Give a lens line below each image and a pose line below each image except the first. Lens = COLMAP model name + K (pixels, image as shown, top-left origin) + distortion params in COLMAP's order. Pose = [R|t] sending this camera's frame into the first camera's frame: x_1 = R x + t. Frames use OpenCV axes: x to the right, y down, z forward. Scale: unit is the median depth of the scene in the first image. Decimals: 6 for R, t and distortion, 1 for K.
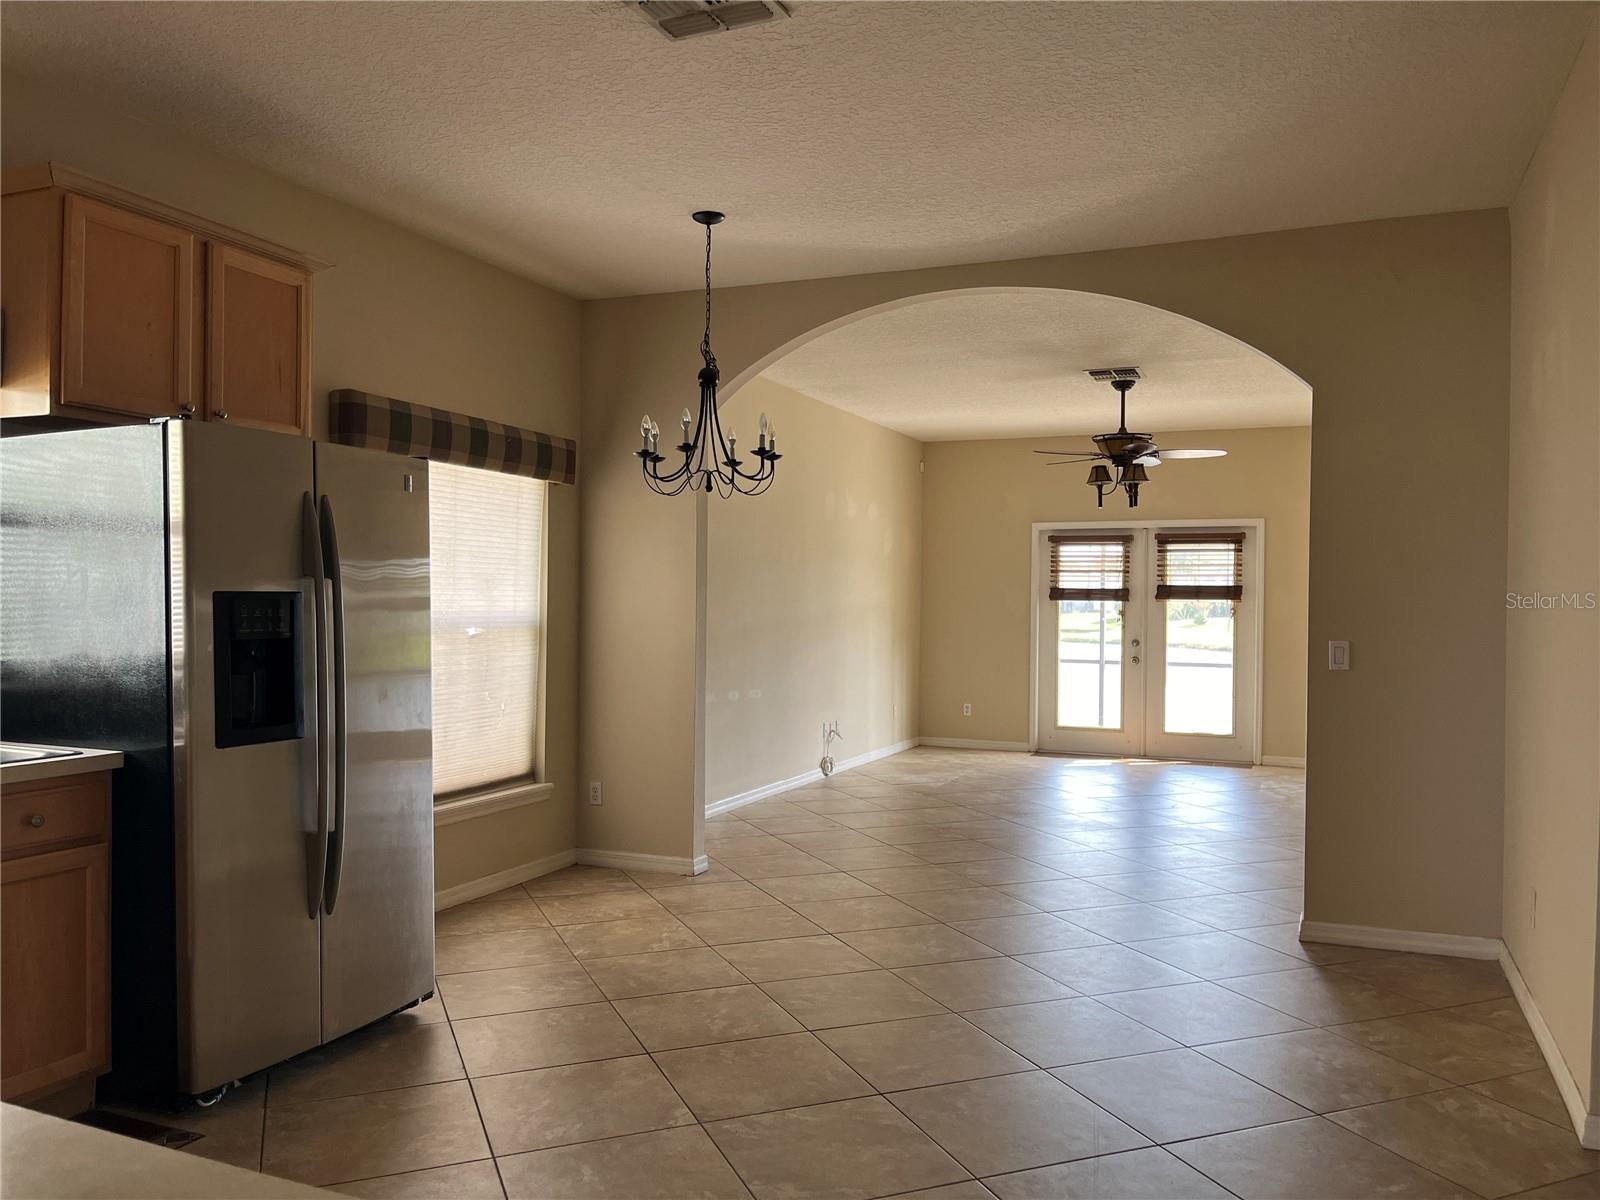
lens RADIAL K [[1216.3, 0, 797.0], [0, 1216.3, 599.7], [0, 0, 1]] dist [0.064693, -0.077868]
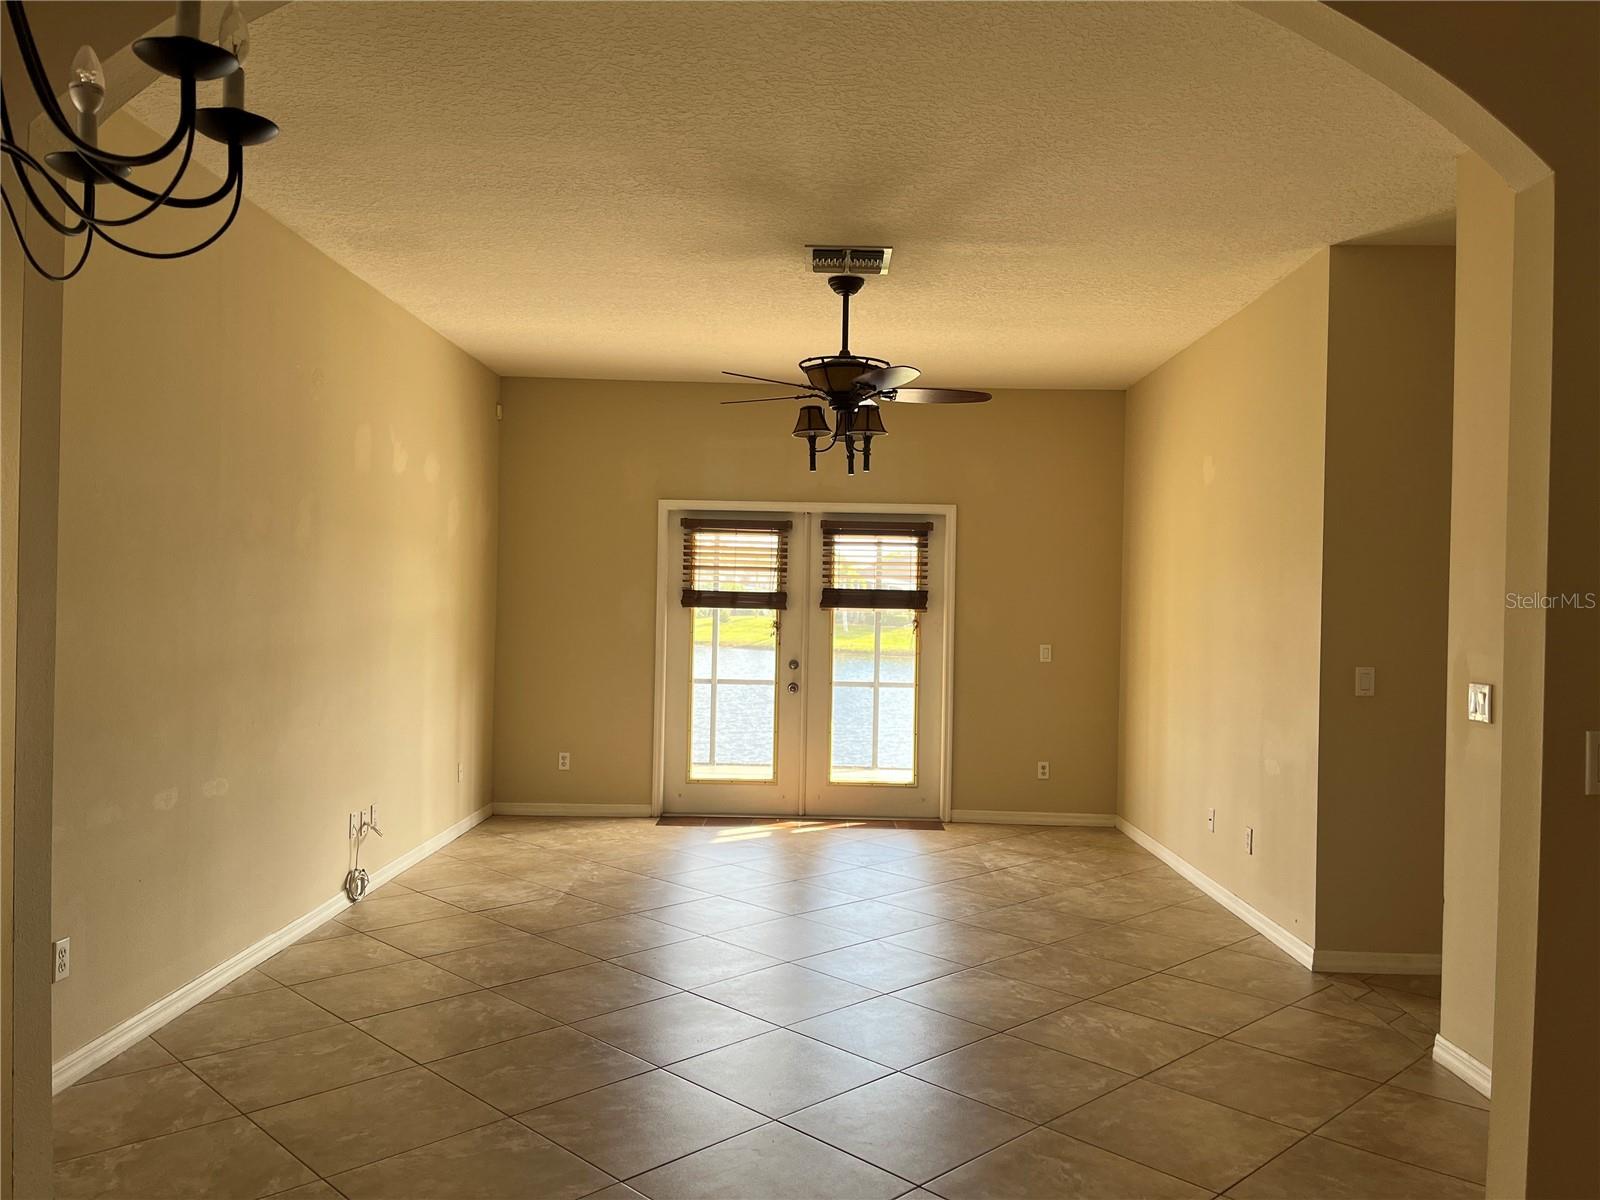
lens RADIAL K [[1216.3, 0, 809.6], [0, 1216.3, 606.8], [0, 0, 1]] dist [0.064693, -0.077868]
pose [[0.922428, 0.007351, 0.386100, -0.002752], [-0.010759, 0.999920, 0.006667, -0.005509], [-0.386020, -0.010304, 0.922433, 0.309325]]
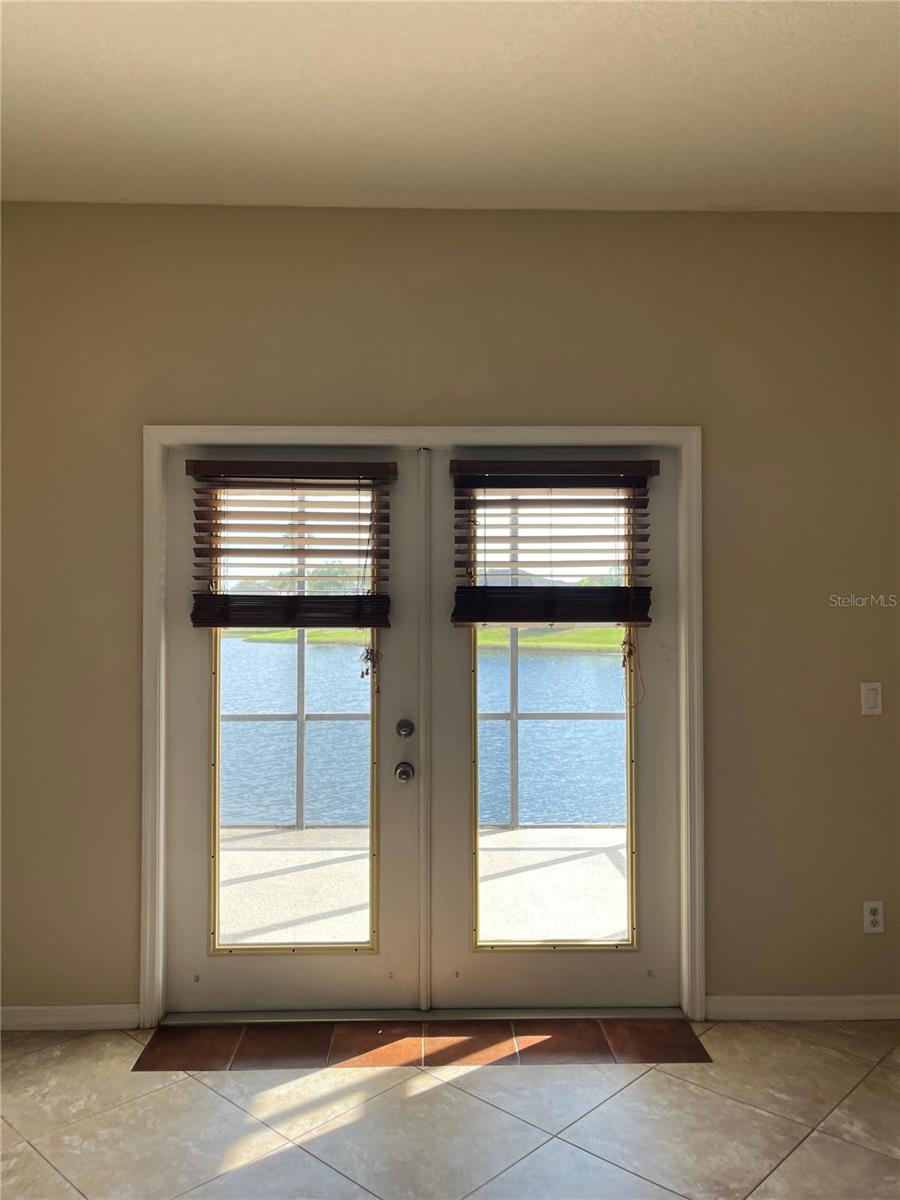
lens RADIAL K [[912.2, 0, 441.8], [0, 912.2, 602.9], [0, 0, 1]] dist [0.064693, -0.077868]
pose [[0.912749, -0.008937, 0.408424, 0.165271], [0.009241, 0.999957, 0.001230, -0.006947], [-0.408417, 0.002652, 0.912792, 0.721797]]
